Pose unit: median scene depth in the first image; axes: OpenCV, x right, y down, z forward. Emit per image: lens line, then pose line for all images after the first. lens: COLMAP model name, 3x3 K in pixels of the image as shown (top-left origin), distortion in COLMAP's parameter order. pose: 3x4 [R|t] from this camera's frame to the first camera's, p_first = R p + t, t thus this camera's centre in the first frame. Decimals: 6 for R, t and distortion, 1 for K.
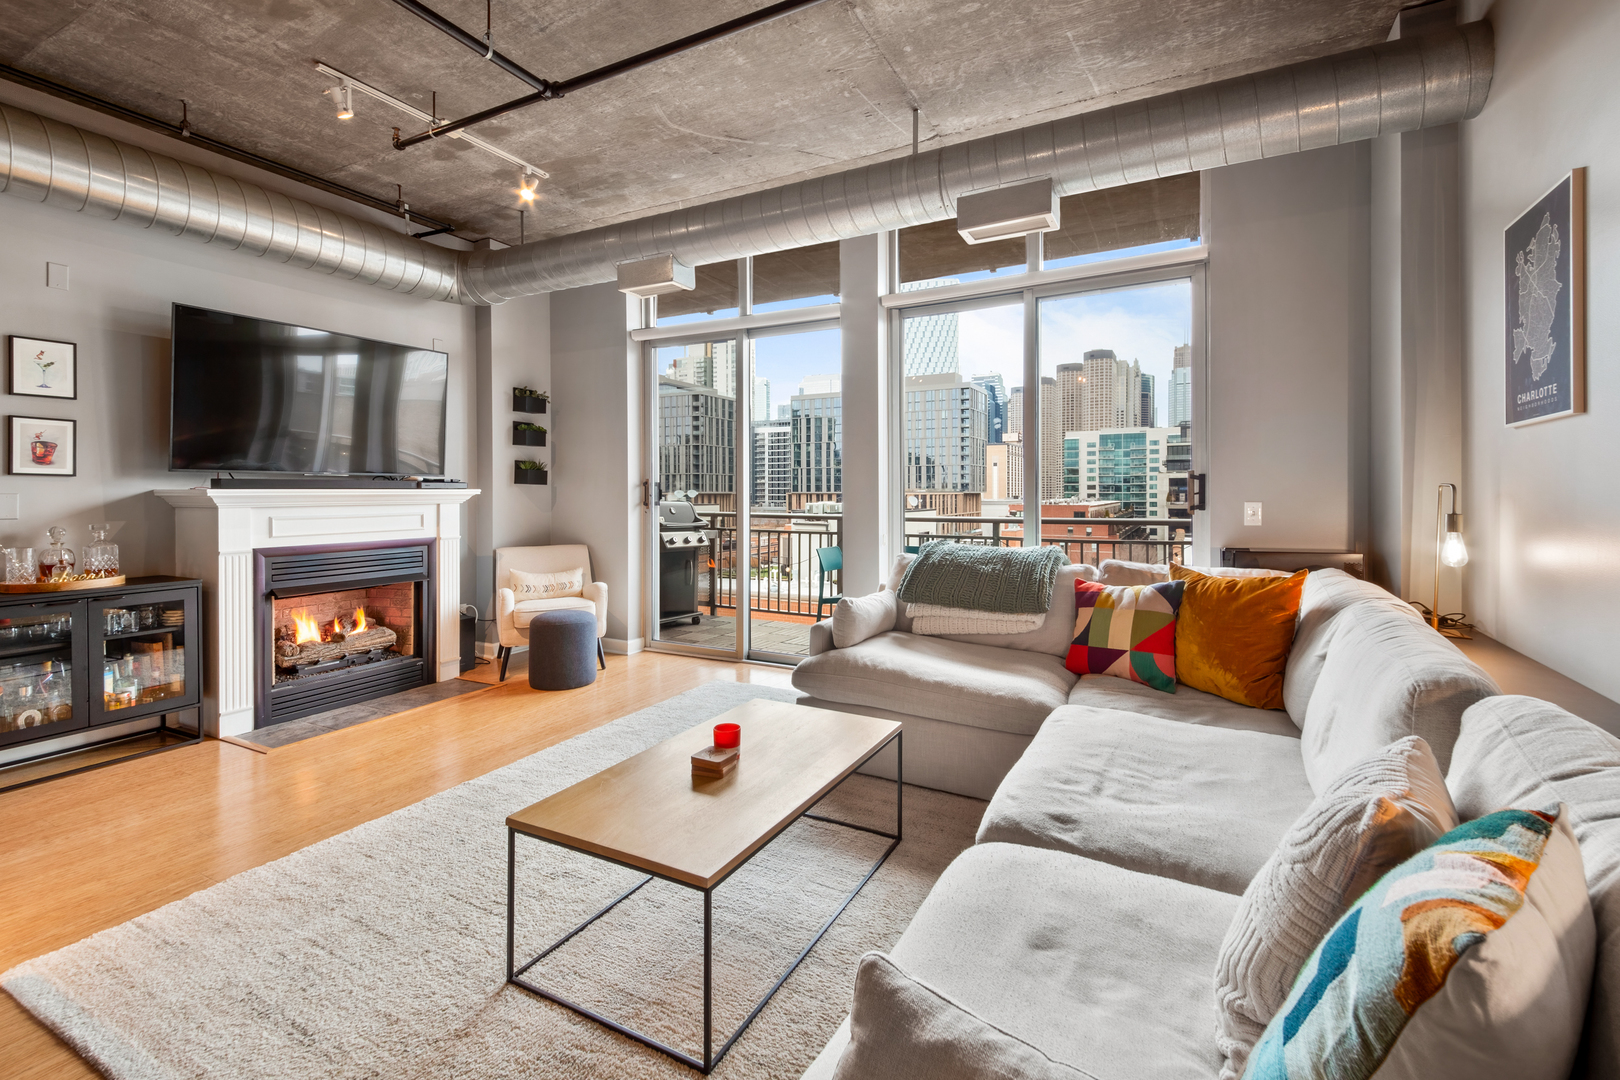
lens RADIAL K [[714.3, 0, 815.7], [0, 714.3, 495.6], [0, 0, 1]] dist [0.016560, -0.002847]
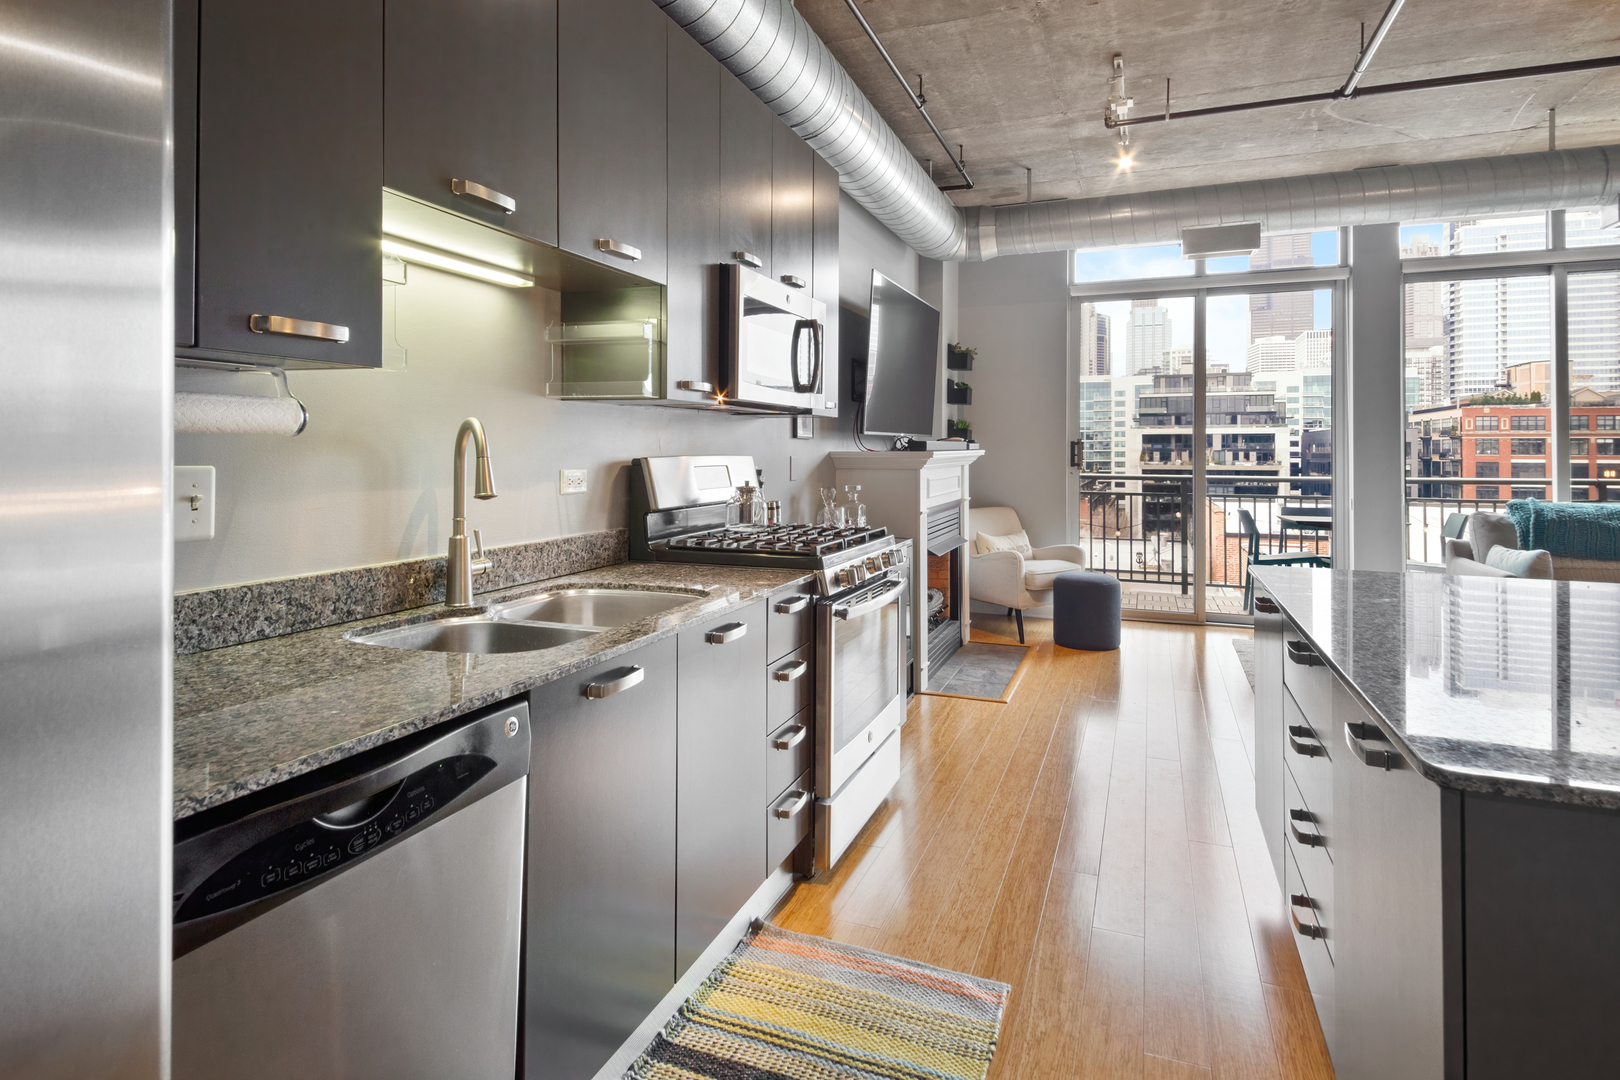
lens RADIAL K [[860.4, 0, 806.3], [0, 860.4, 451.4], [0, 0, 1]] dist [0.019464, -0.008581]
pose [[0.994514, 0.000588, 0.104605, -0.957966], [-0.000262, 0.999995, -0.003133, -0.003286], [-0.104606, 0.003088, 0.994509, -0.180444]]
